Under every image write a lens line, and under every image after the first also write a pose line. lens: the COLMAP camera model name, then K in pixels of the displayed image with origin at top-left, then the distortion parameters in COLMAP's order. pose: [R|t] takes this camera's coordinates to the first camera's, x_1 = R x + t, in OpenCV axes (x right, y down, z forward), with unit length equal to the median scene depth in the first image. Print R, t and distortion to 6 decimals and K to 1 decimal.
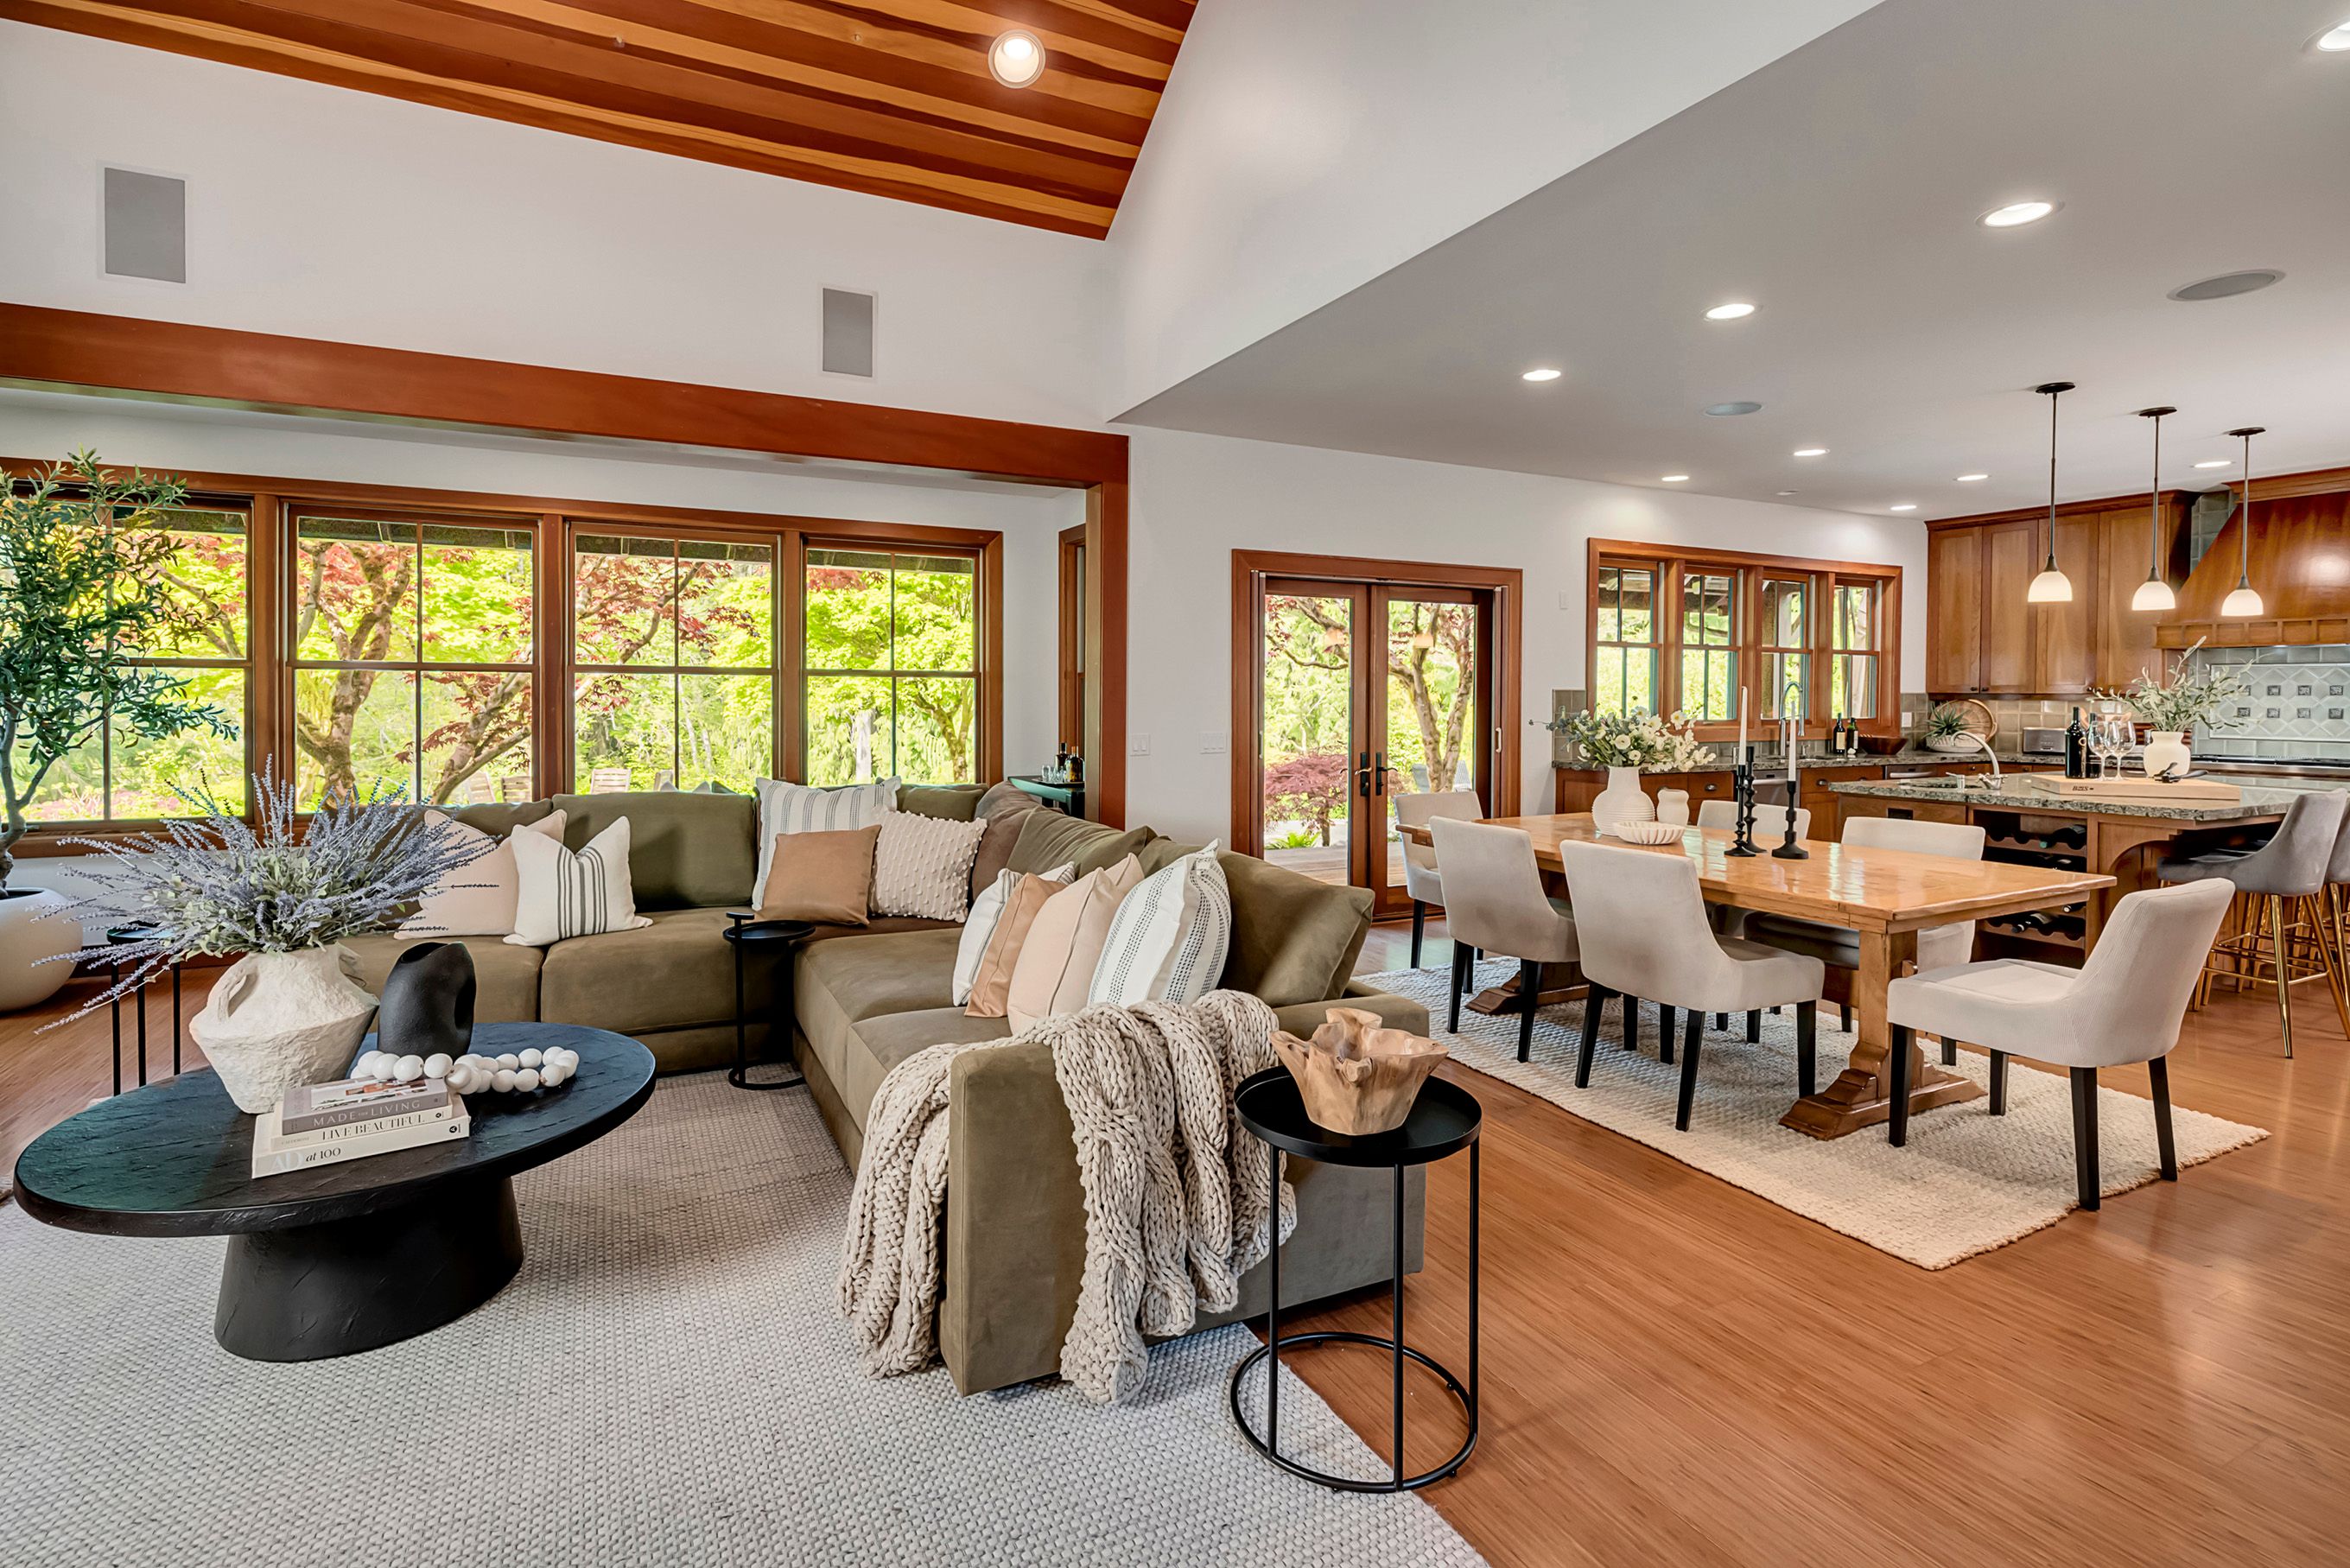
lens RADIAL K [[1110.3, 0, 1170.3], [0, 1110.3, 718.4], [0, 0, 1]] dist [-0.003451, 0.000478]
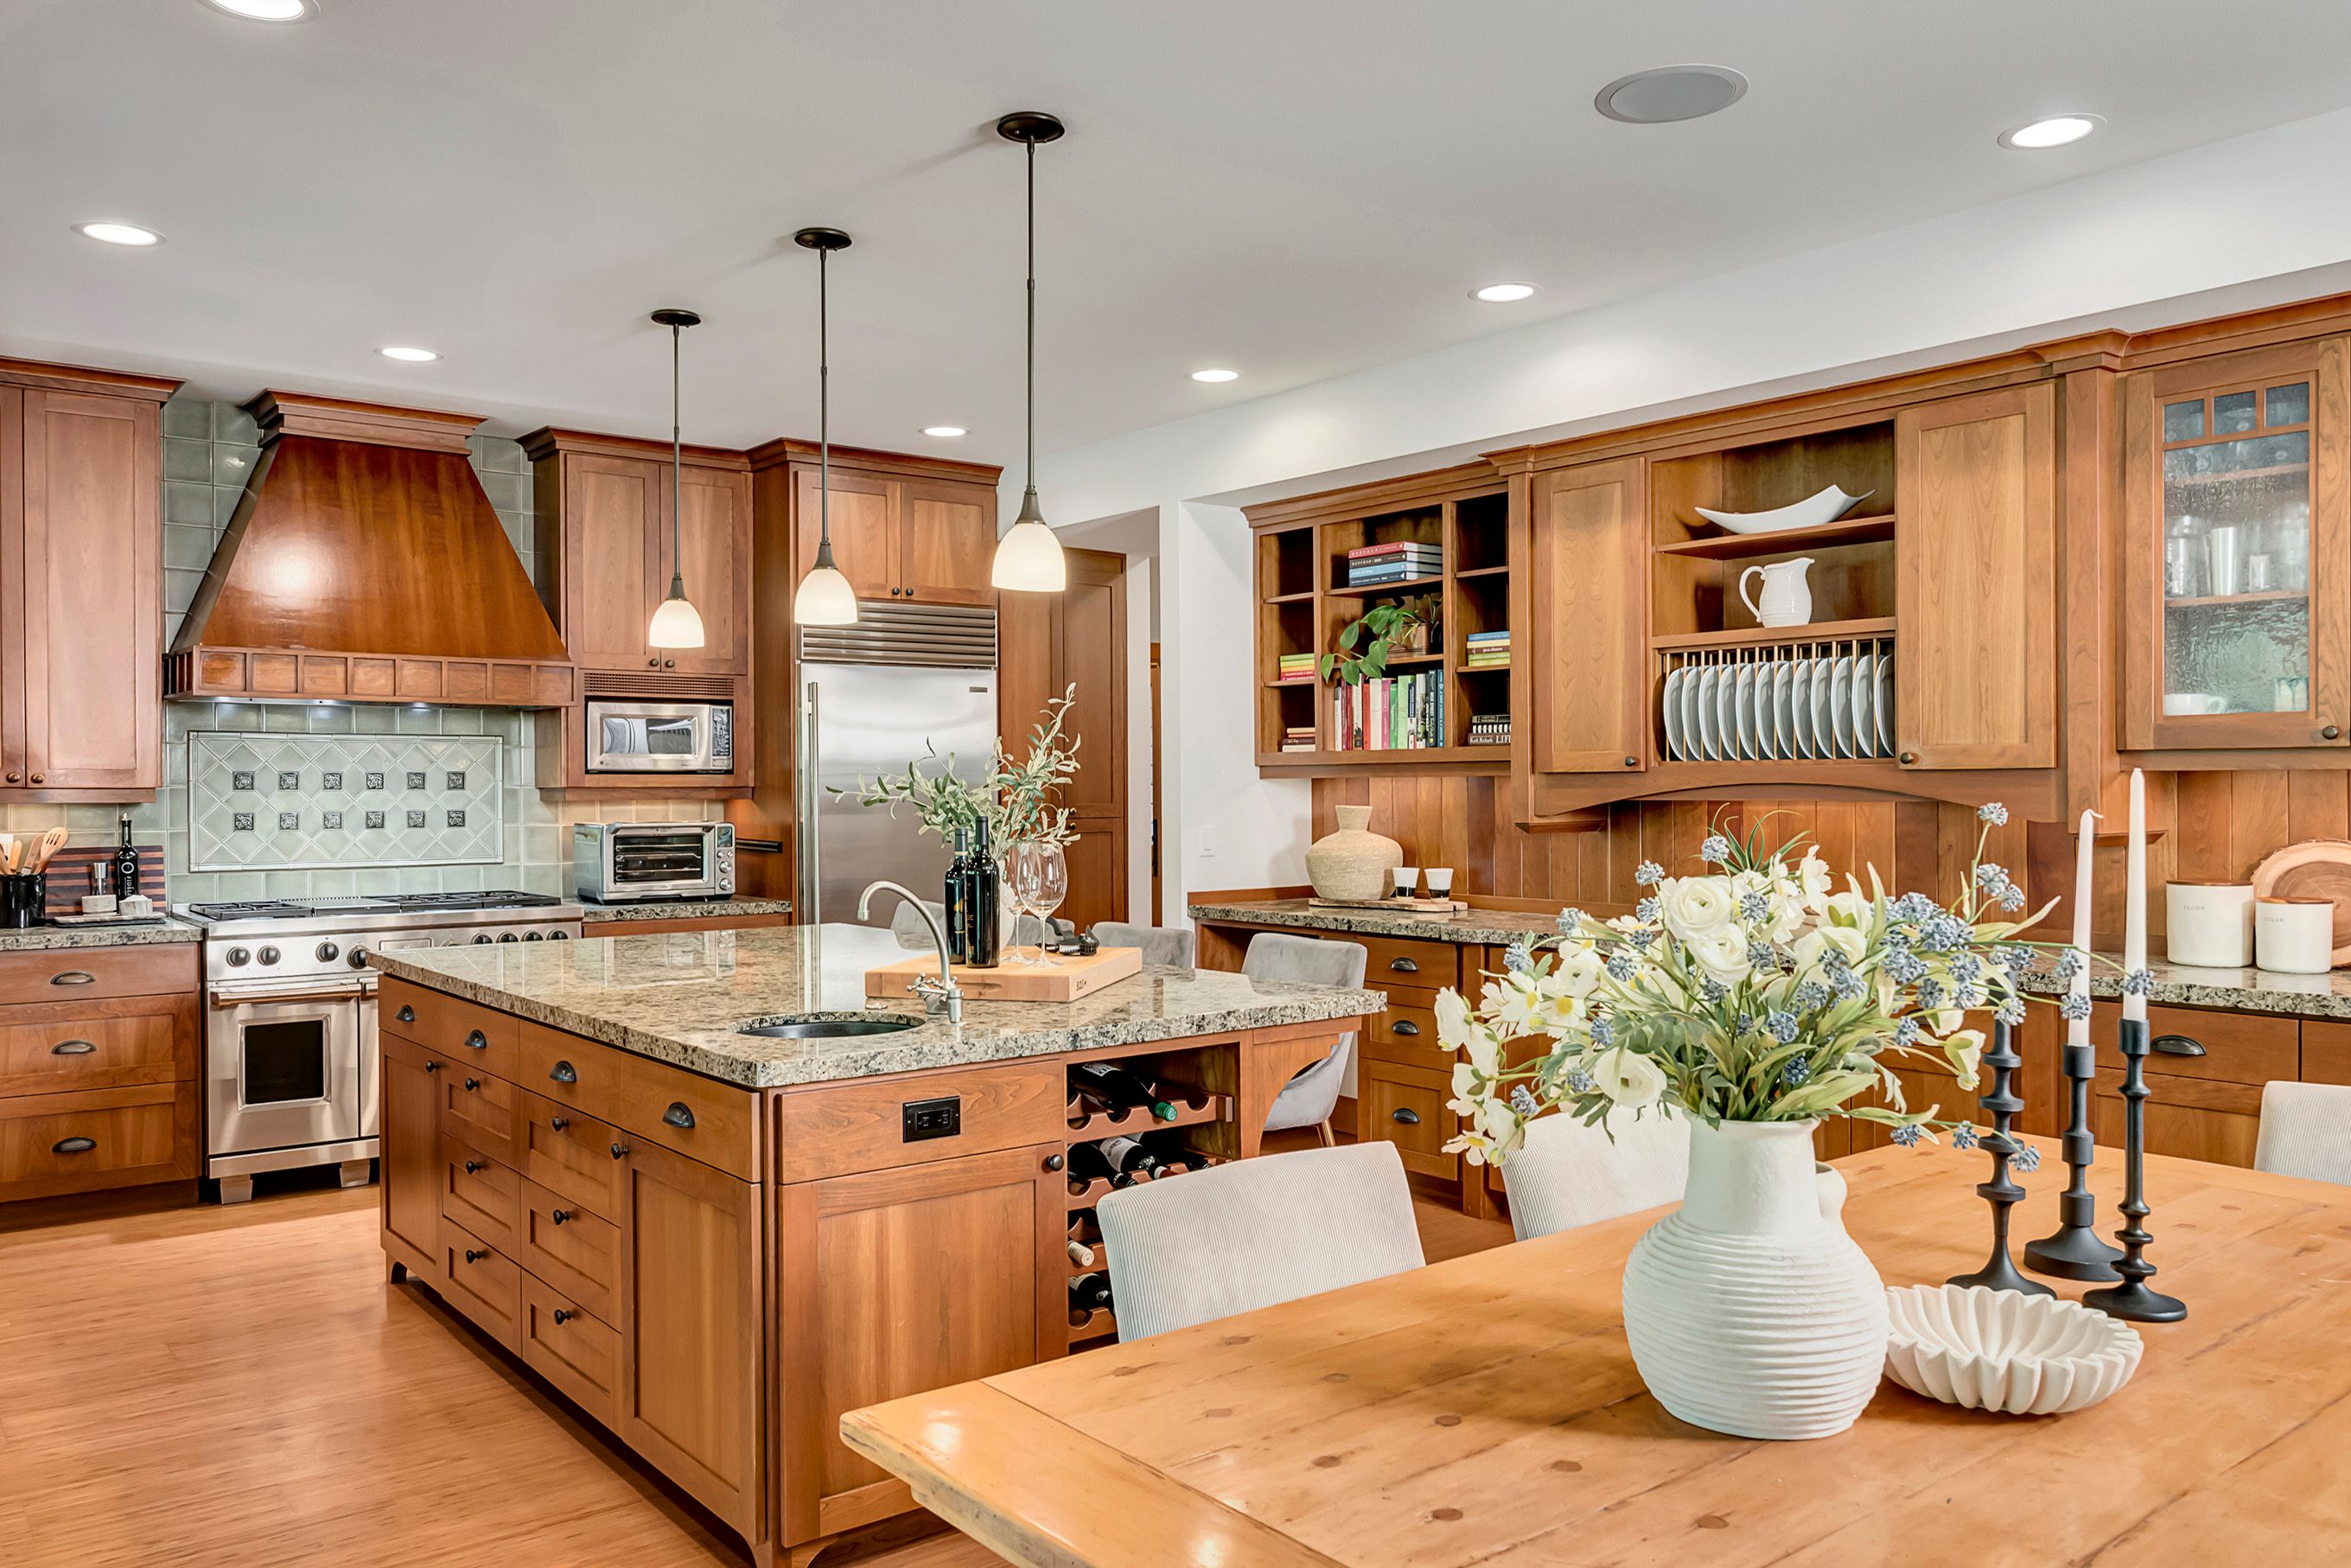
lens RADIAL K [[1729.1, 0, 1176.2], [0, 1729.1, 801.6], [0, 0, 1]] dist [0.000567, -0.007950]
pose [[-0.204504, -0.010709, 0.978807, 0.050108], [0.025138, 0.999553, 0.016188, -0.018146], [-0.978543, 0.027915, -0.204144, 0.753133]]
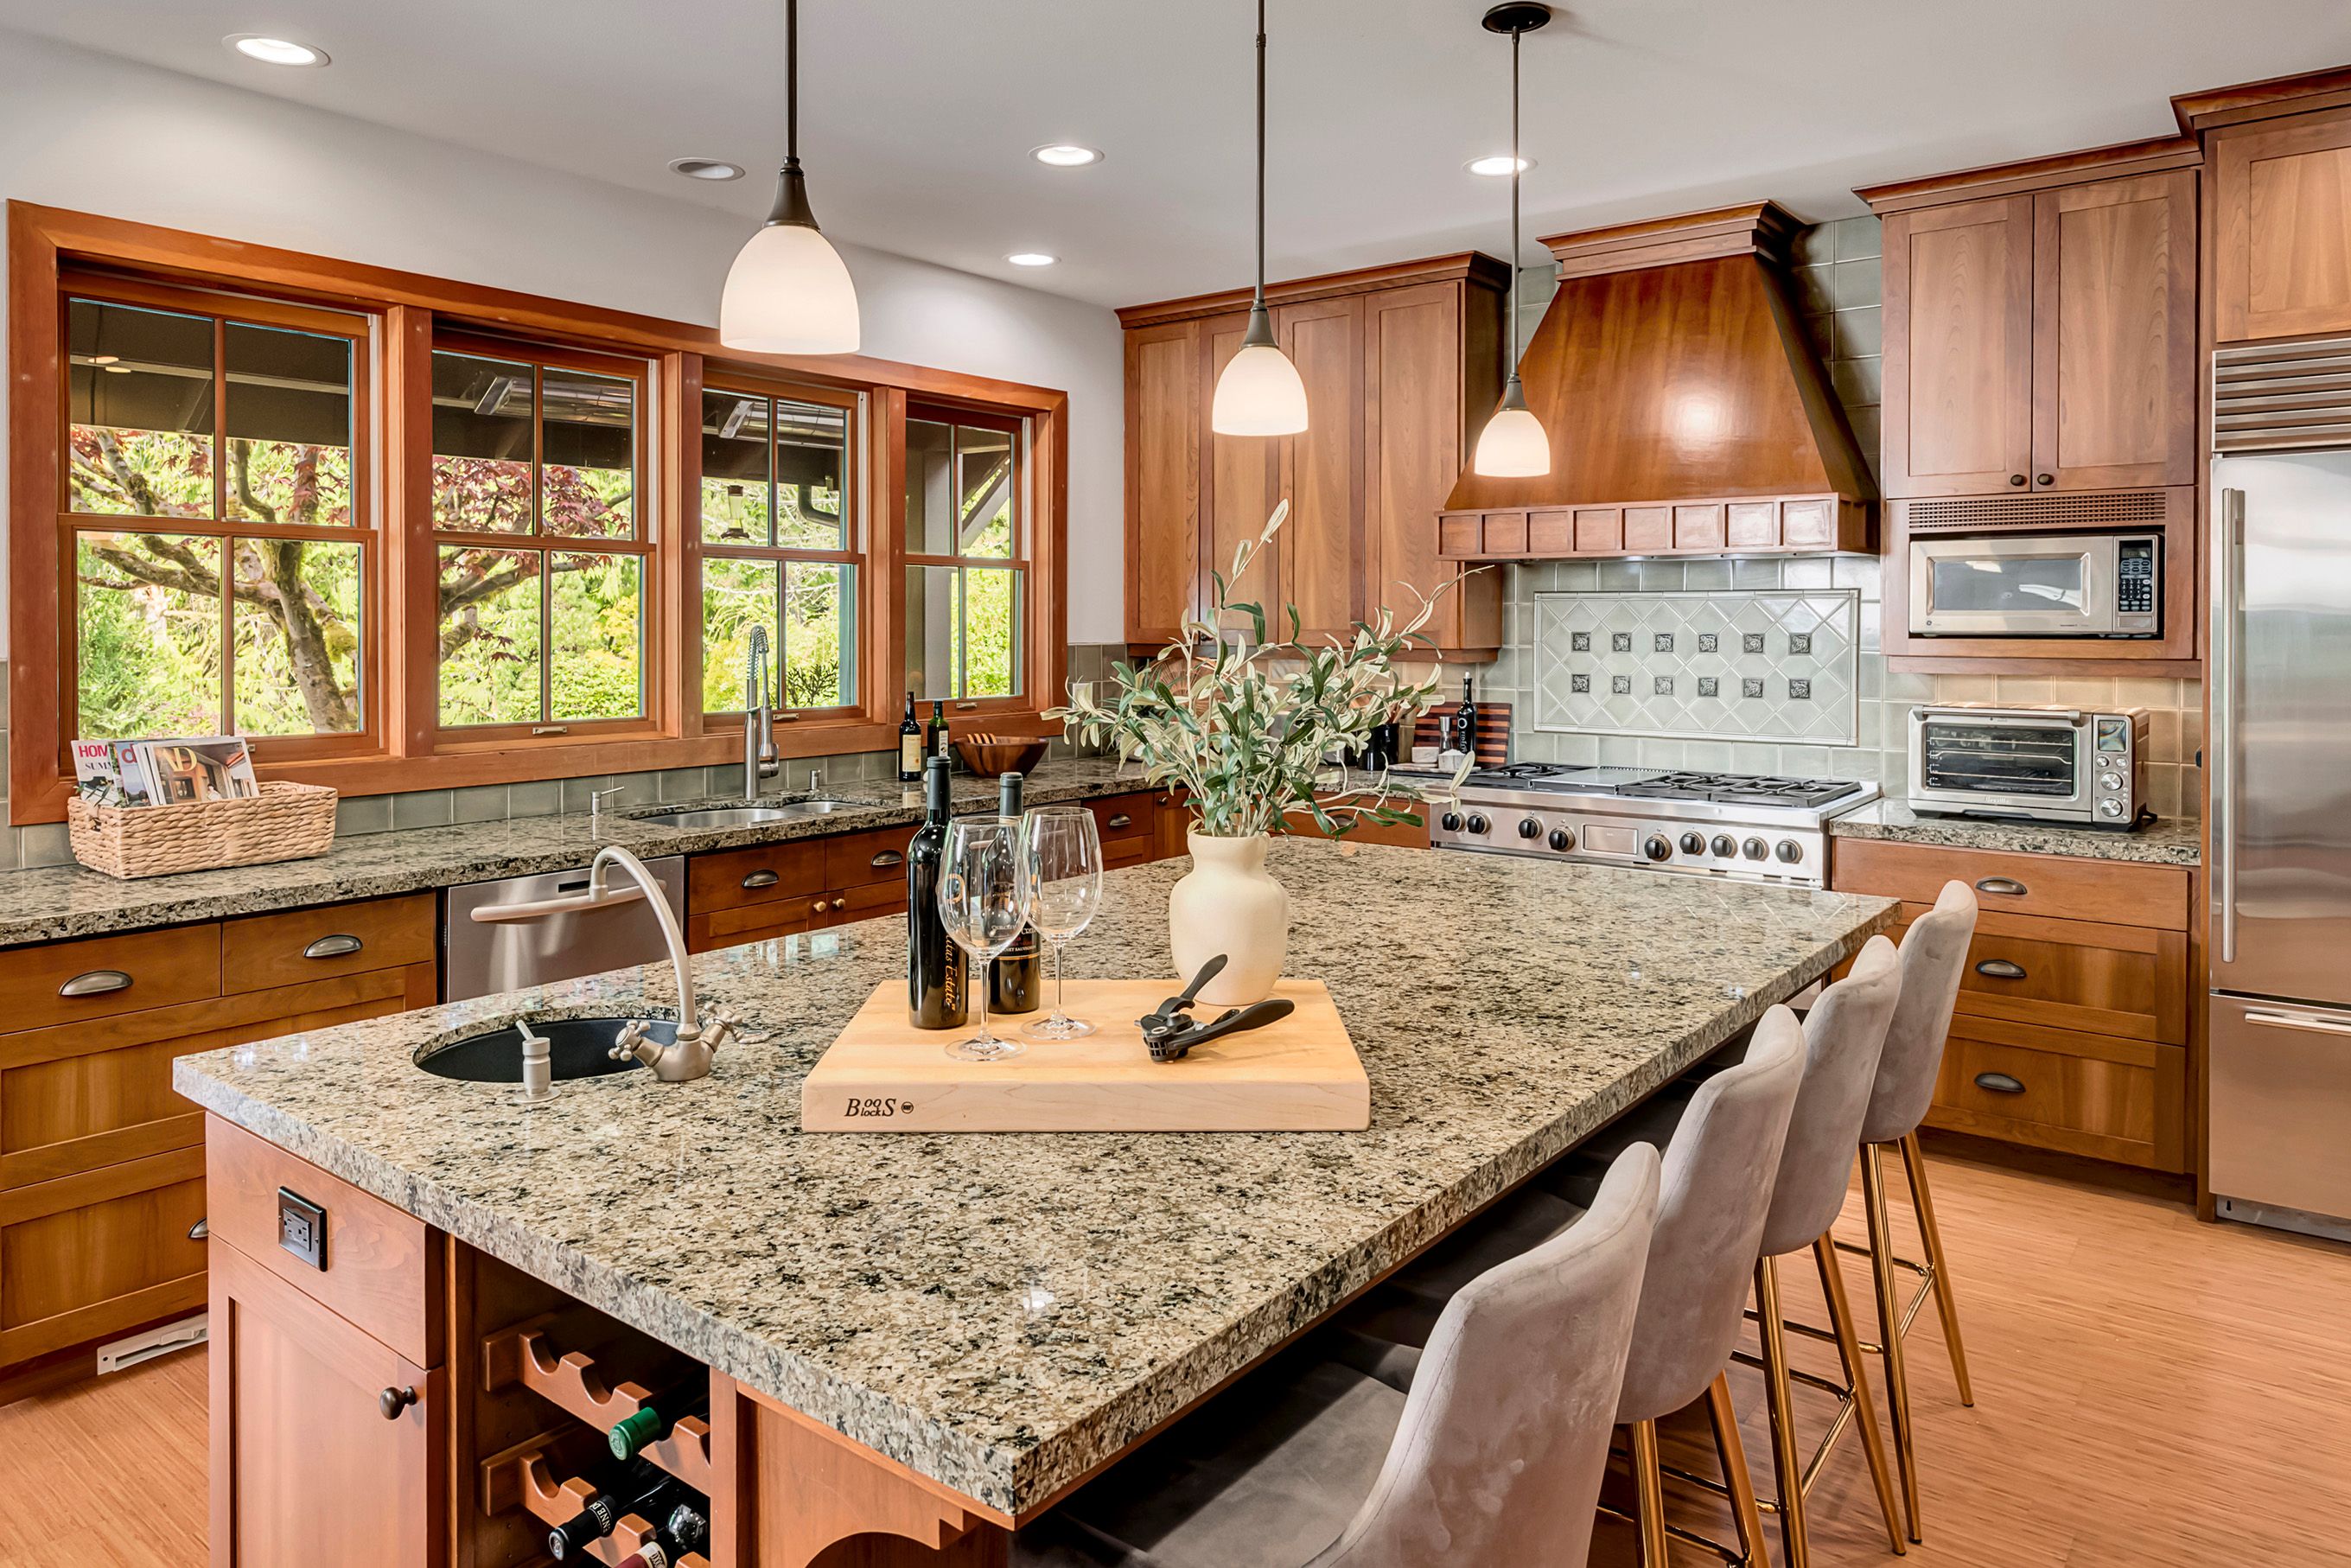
lens RADIAL K [[1498.9, 0, 1160.9], [0, 1498.9, 637.3], [0, 0, 1]] dist [0.007529, 0.001536]
pose [[0.902346, -0.006496, 0.430962, 0.495841], [0.011326, 0.999899, -0.008643, -0.024468], [-0.430863, 0.012680, 0.902328, 0.453859]]
